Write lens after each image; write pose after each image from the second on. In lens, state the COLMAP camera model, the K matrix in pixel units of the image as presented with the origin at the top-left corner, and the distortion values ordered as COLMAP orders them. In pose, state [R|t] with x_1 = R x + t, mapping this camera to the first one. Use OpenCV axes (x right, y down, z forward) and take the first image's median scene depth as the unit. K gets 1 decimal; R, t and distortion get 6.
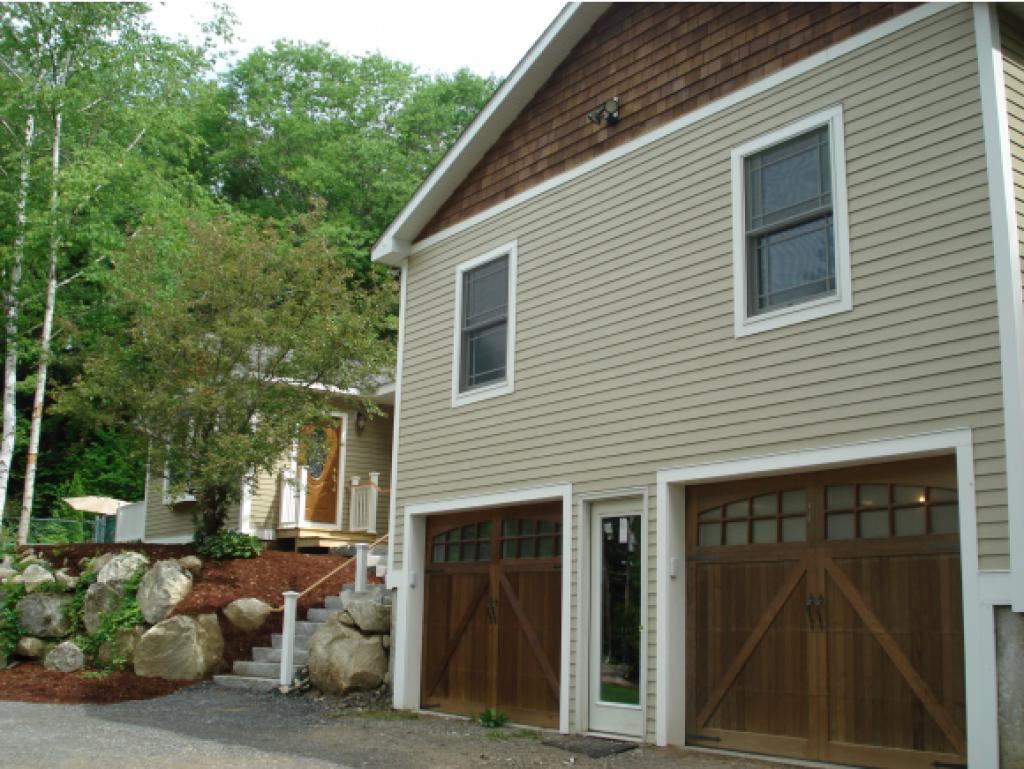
lens RADIAL K [[1151.2, 0, 512.0], [0, 1151.2, 384.5], [0, 0, 1]] dist [-0.067322, -0.128125]
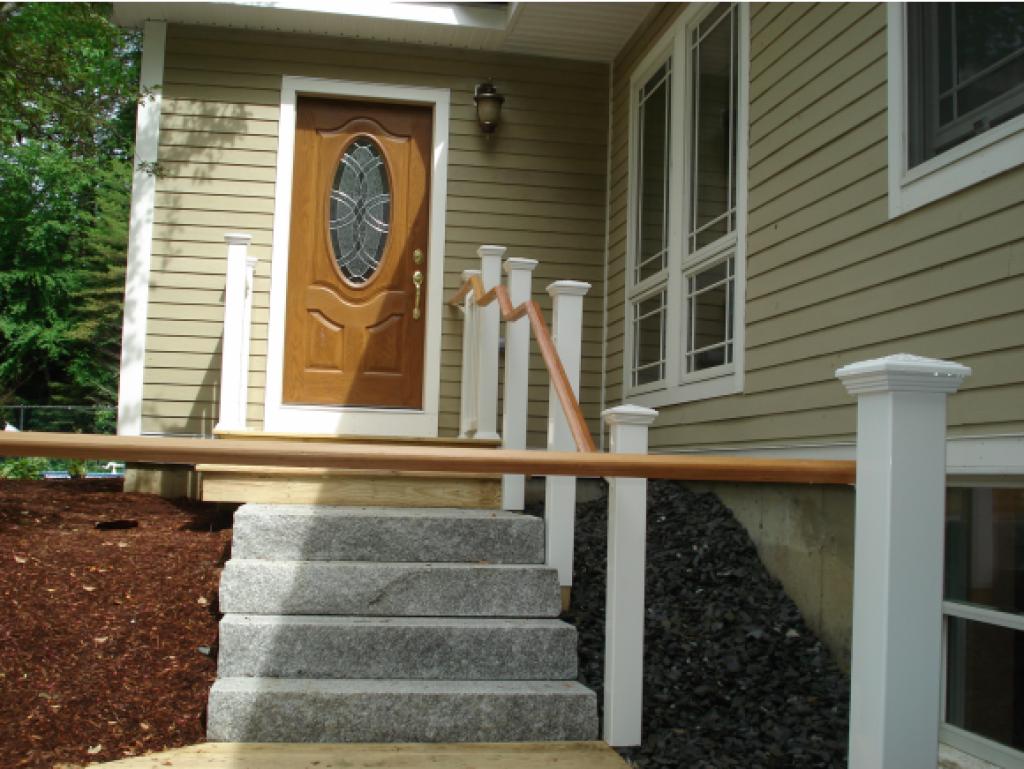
lens RADIAL K [[1170.6, 0, 512.0], [0, 1170.6, 384.5], [0, 0, 1]] dist [-0.008764, -0.897938]
pose [[0.903523, -0.035069, -0.427102, 0.025234], [0.084738, 0.991588, 0.097842, 0.107640], [0.420078, -0.124594, 0.898894, 0.919320]]
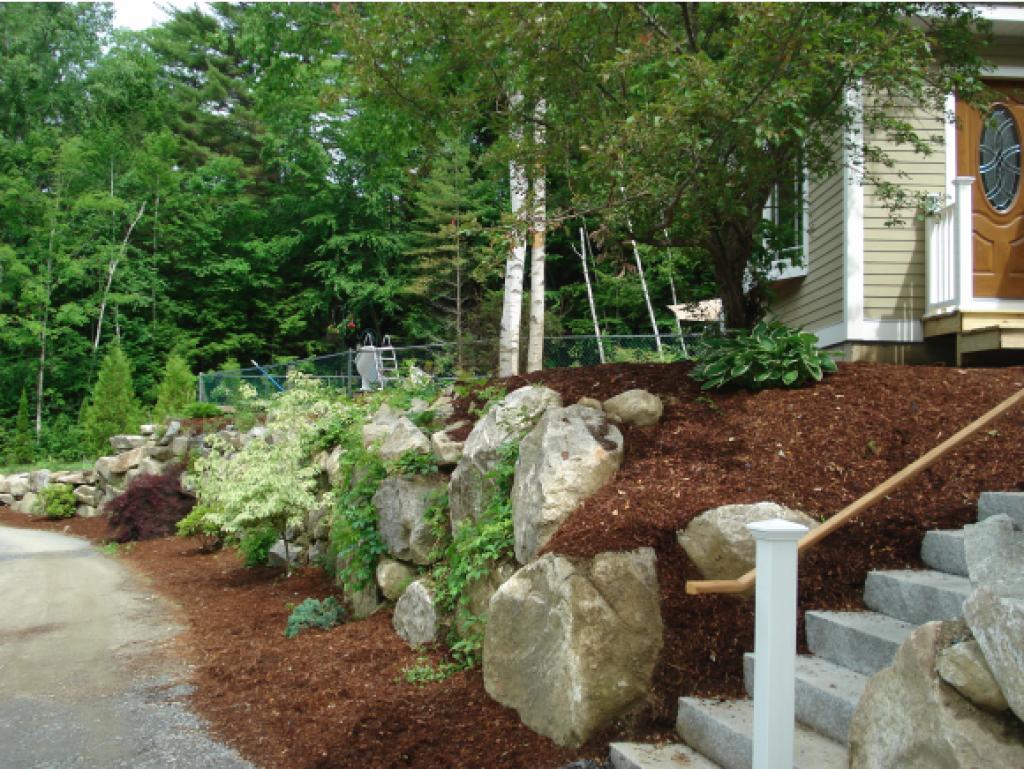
lens RADIAL K [[1151.2, 0, 512.0], [0, 1151.2, 384.5], [0, 0, 1]] dist [-0.067322, -0.128125]
pose [[0.795470, -0.035024, -0.604980, -0.067445], [0.131604, 0.984486, 0.116047, 0.094756], [0.591530, -0.171929, 0.787739, 0.649654]]
